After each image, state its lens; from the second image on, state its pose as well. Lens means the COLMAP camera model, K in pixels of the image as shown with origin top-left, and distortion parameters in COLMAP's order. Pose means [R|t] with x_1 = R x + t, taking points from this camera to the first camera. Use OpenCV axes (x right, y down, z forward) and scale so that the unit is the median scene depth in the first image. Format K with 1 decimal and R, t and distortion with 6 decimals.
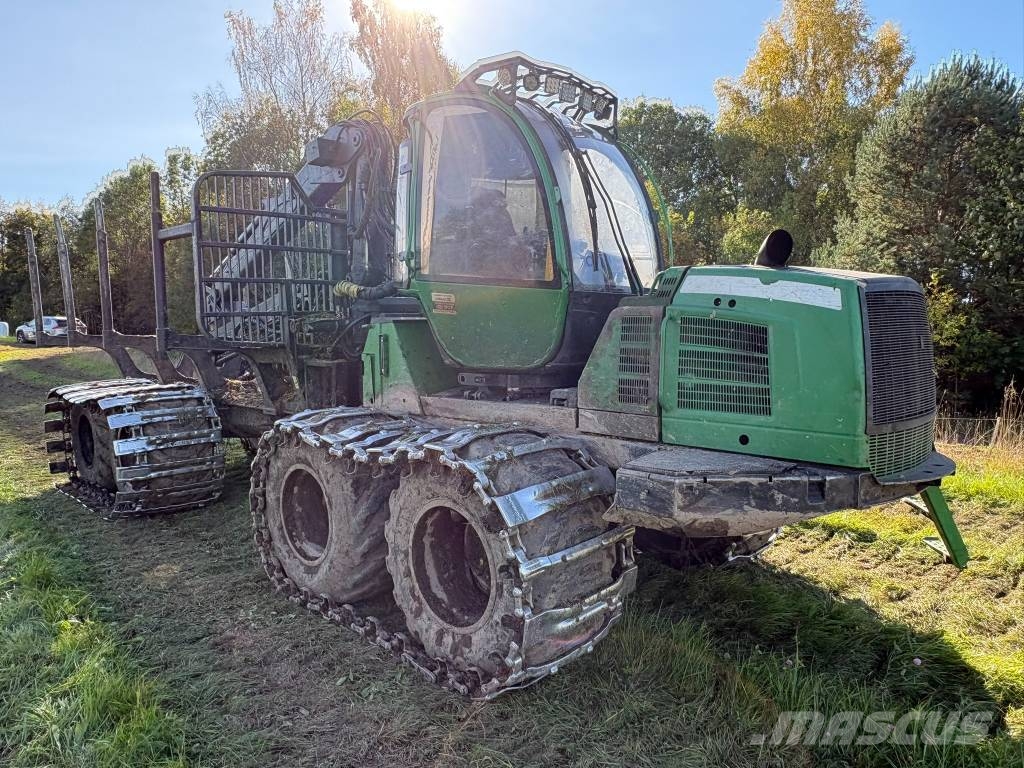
lens RADIAL K [[688.9, 0, 508.5], [0, 688.9, 407.8], [0, 0, 1]] dist [-0.006374, -0.000982]
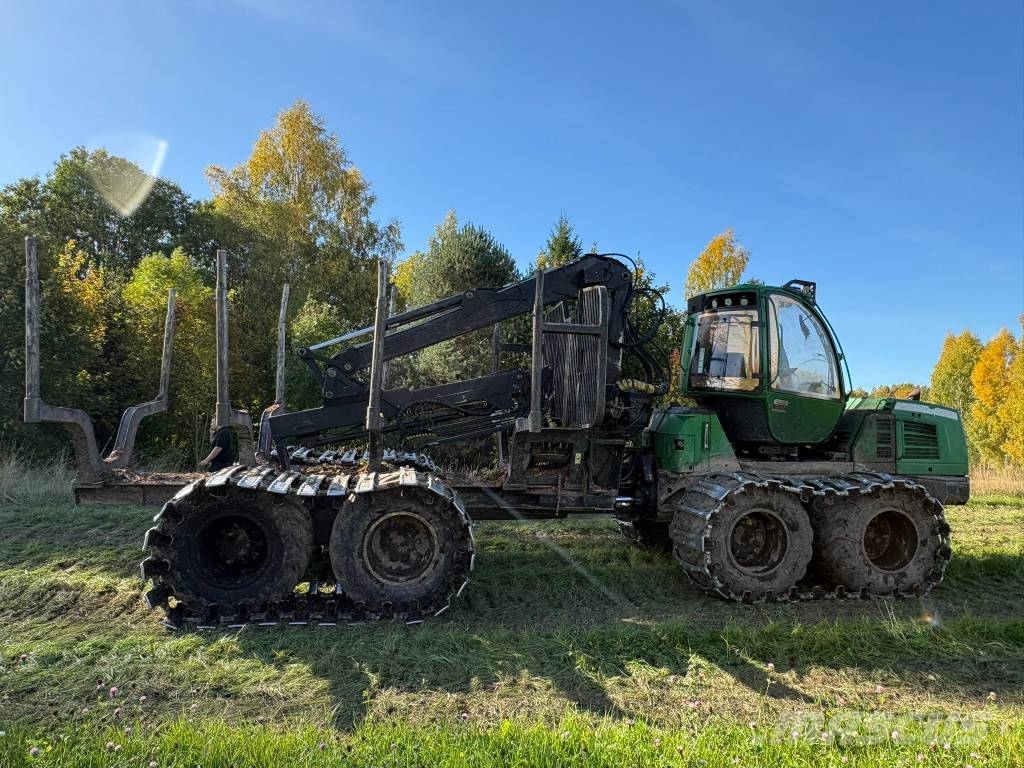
lens RADIAL K [[688.9, 0, 508.5], [0, 688.9, 407.8], [0, 0, 1]] dist [-0.006374, -0.000982]
pose [[0.585447, 0.025580, 0.810307, -2.299641], [0.059797, 0.995417, -0.074627, -0.072620], [-0.808502, 0.092144, 0.581234, 0.672112]]
